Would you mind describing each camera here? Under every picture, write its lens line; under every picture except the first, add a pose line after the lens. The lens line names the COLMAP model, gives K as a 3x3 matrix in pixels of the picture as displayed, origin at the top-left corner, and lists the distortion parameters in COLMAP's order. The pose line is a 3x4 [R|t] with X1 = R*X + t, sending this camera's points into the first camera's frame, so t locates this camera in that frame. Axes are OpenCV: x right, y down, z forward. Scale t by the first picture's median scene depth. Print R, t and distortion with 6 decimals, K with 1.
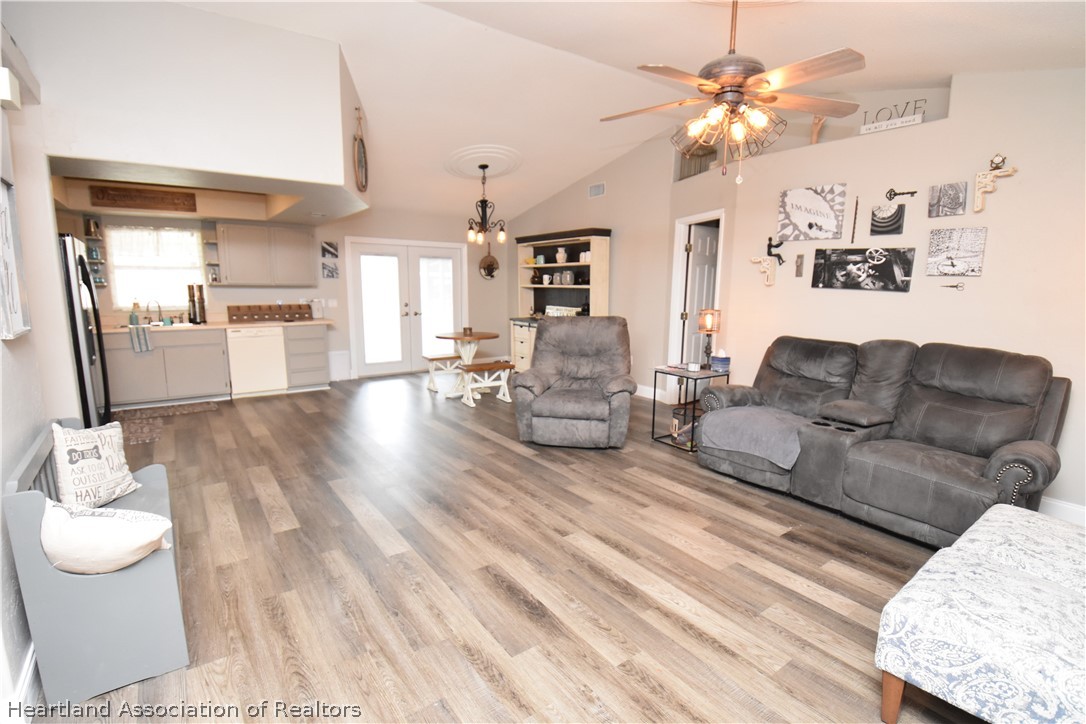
lens RADIAL K [[508.6, 0, 540.4], [0, 508.6, 366.8], [0, 0, 1]] dist [-0.003341, -0.002747]
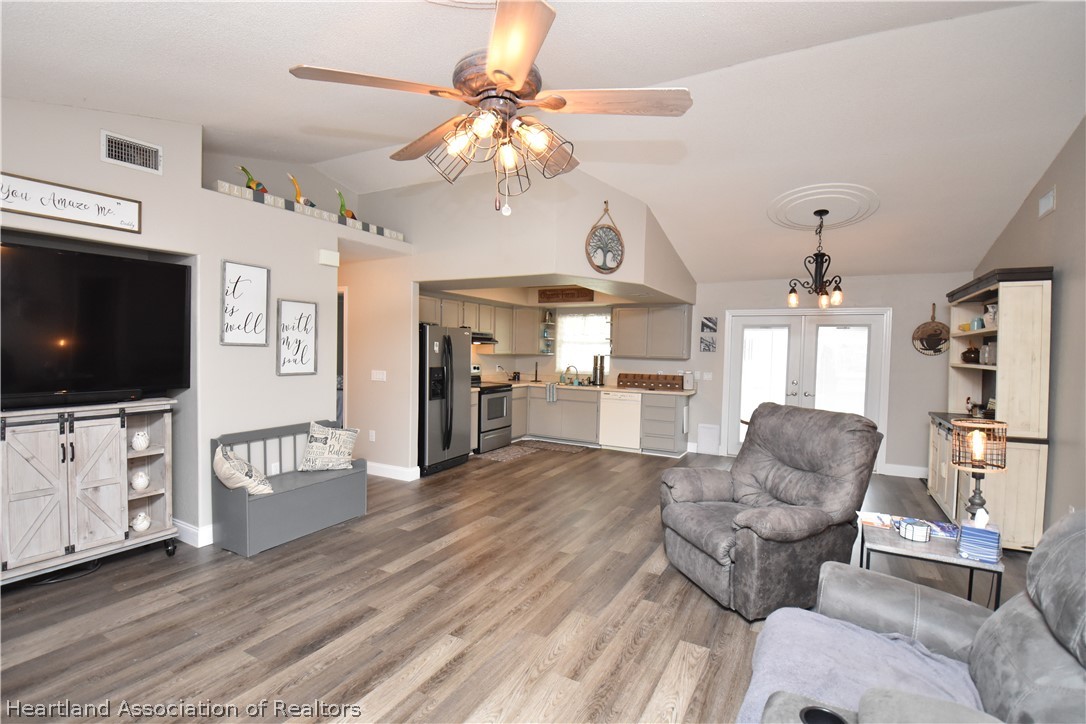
lens RADIAL K [[508.6, 0, 535.1], [0, 508.6, 363.5], [0, 0, 1]] dist [-0.003341, -0.002747]
pose [[0.423170, 0.026601, -0.905660, 0.613210], [-0.163413, 0.985418, -0.047411, -0.079370], [0.891192, 0.168059, 0.421346, 0.458193]]
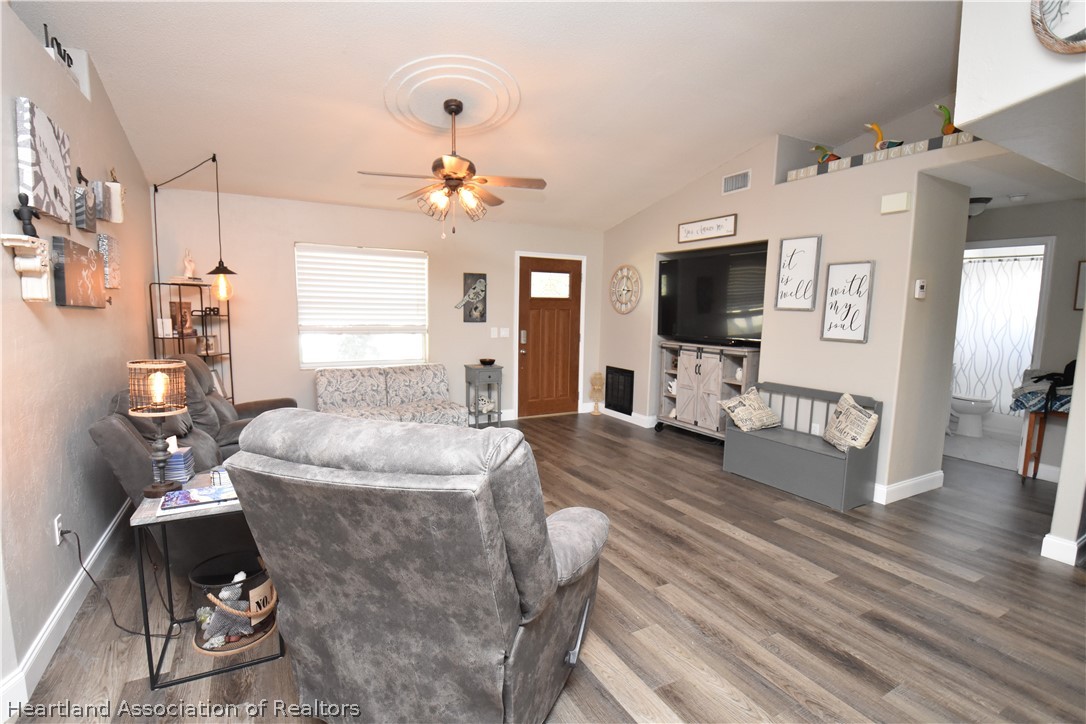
lens RADIAL K [[508.6, 0, 541.1], [0, 508.6, 364.8], [0, 0, 1]] dist [-0.003341, -0.002747]
pose [[-0.992337, -0.042208, 0.116126, -0.044740], [-0.008640, 0.961246, 0.275555, -0.243175], [-0.123257, 0.272440, -0.954245, 1.454526]]
